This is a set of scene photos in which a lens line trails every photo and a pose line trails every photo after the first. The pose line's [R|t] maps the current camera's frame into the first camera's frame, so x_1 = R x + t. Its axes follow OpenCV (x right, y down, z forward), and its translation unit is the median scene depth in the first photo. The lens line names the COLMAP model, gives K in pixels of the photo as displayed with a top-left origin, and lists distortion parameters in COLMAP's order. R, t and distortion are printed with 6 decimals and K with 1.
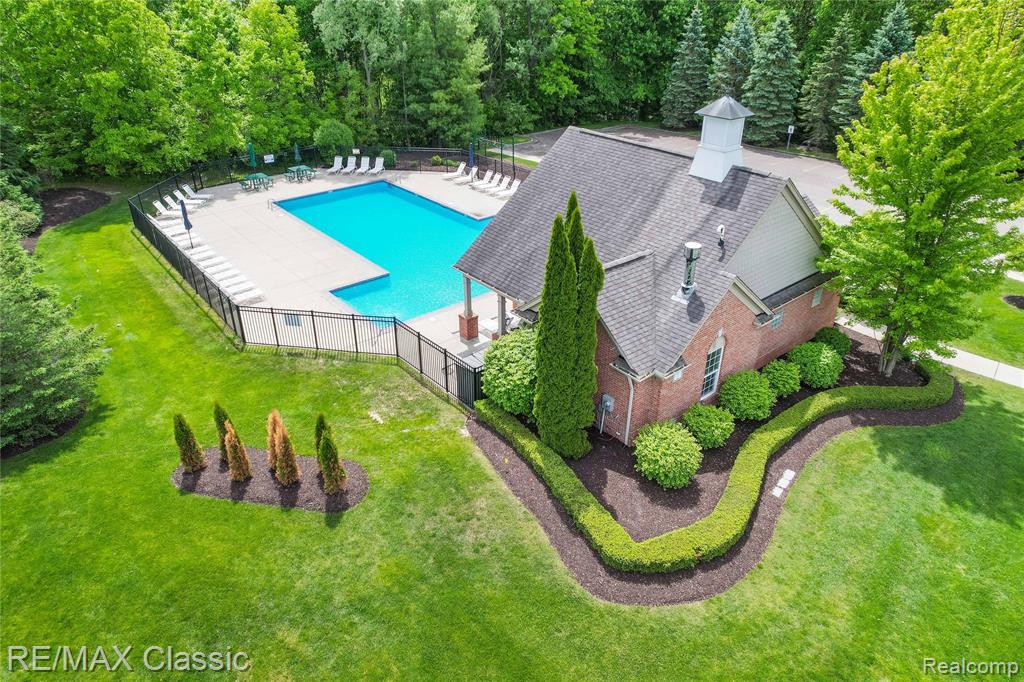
lens RADIAL K [[663.3, 0, 512.0], [0, 663.3, 341.0], [0, 0, 1]] dist [-0.037646, 0.000060]
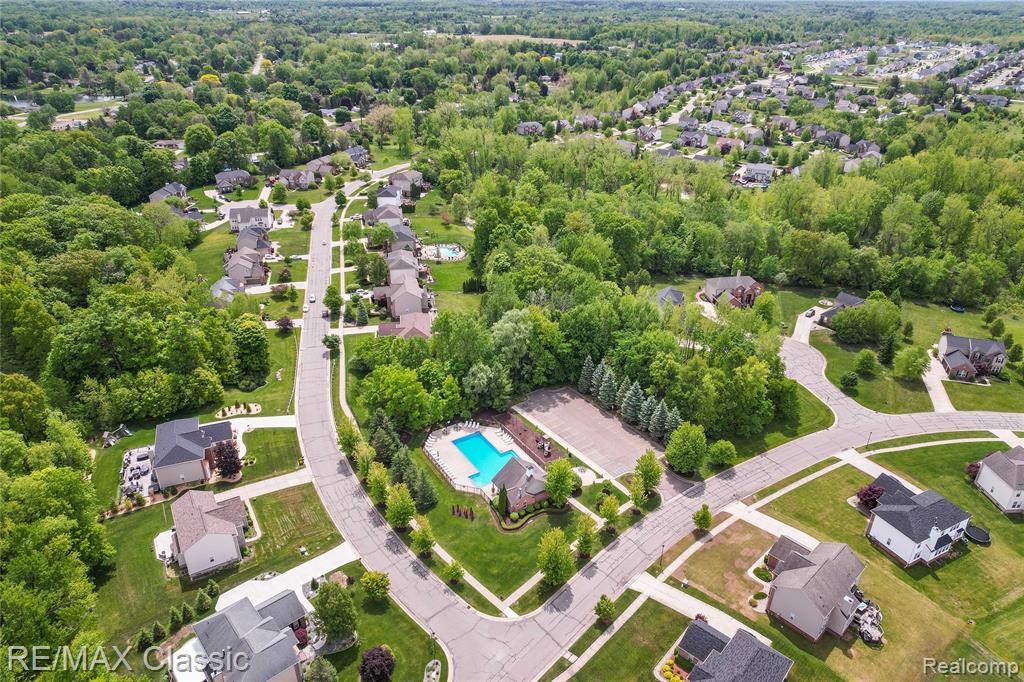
lens RADIAL K [[663.3, 0, 512.0], [0, 663.3, 341.0], [0, 0, 1]] dist [-0.037646, 0.000060]
pose [[0.991744, 0.070217, -0.107299, 0.841646], [-0.072328, 0.997254, -0.015899, -1.655352], [0.105888, 0.023528, 0.994100, -6.392503]]
